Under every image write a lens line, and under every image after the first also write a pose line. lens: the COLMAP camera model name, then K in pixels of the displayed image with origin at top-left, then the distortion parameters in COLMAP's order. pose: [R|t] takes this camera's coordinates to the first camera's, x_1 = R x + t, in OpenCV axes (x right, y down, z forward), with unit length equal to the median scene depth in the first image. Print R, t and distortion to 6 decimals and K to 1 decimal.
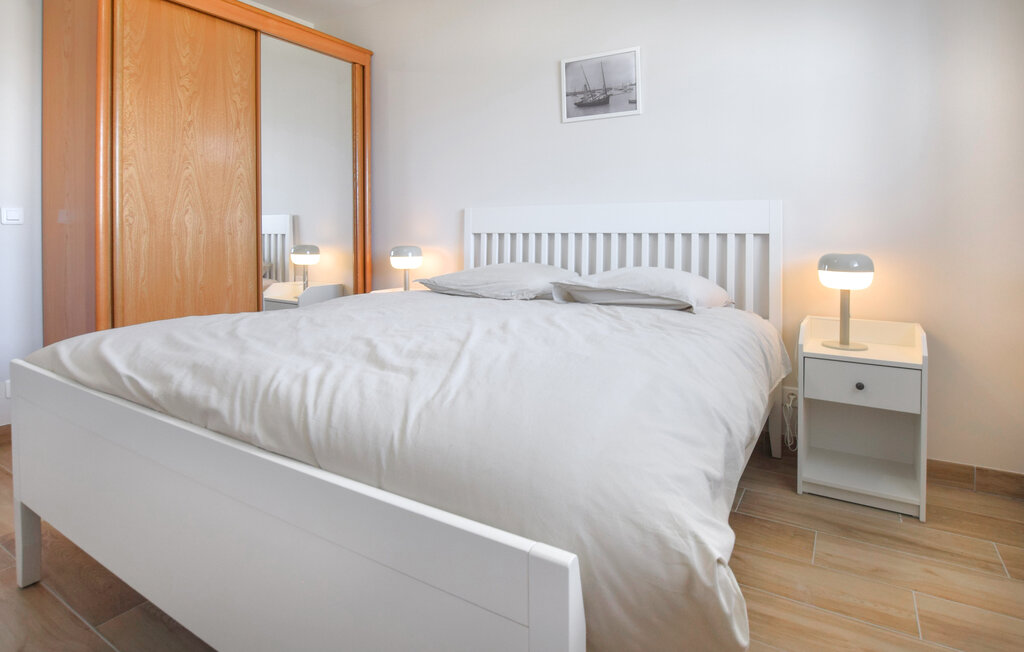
lens RADIAL K [[509.1, 0, 512.0], [0, 509.1, 326.0], [0, 0, 1]] dist [-0.056574, -0.000074]
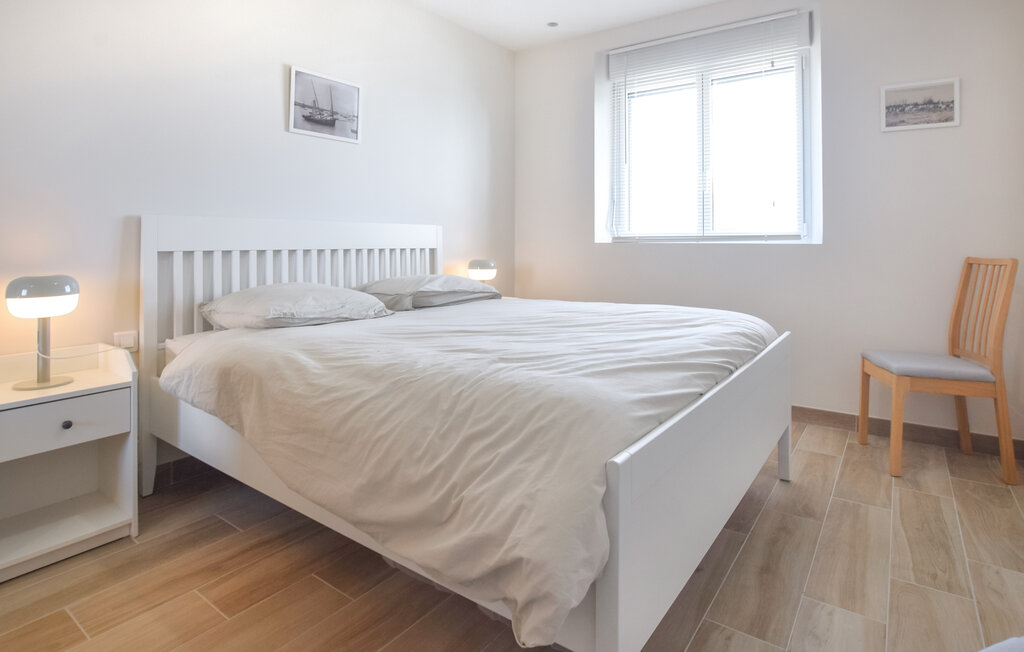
lens RADIAL K [[536.5, 0, 512.0], [0, 536.5, 326.0], [0, 0, 1]] dist [-0.000984, -0.000003]
pose [[0.107985, -0.142199, 0.983930, -0.910621], [0.190179, 0.974394, 0.119949, -0.096297], [-0.975793, 0.174171, 0.132263, 0.546105]]
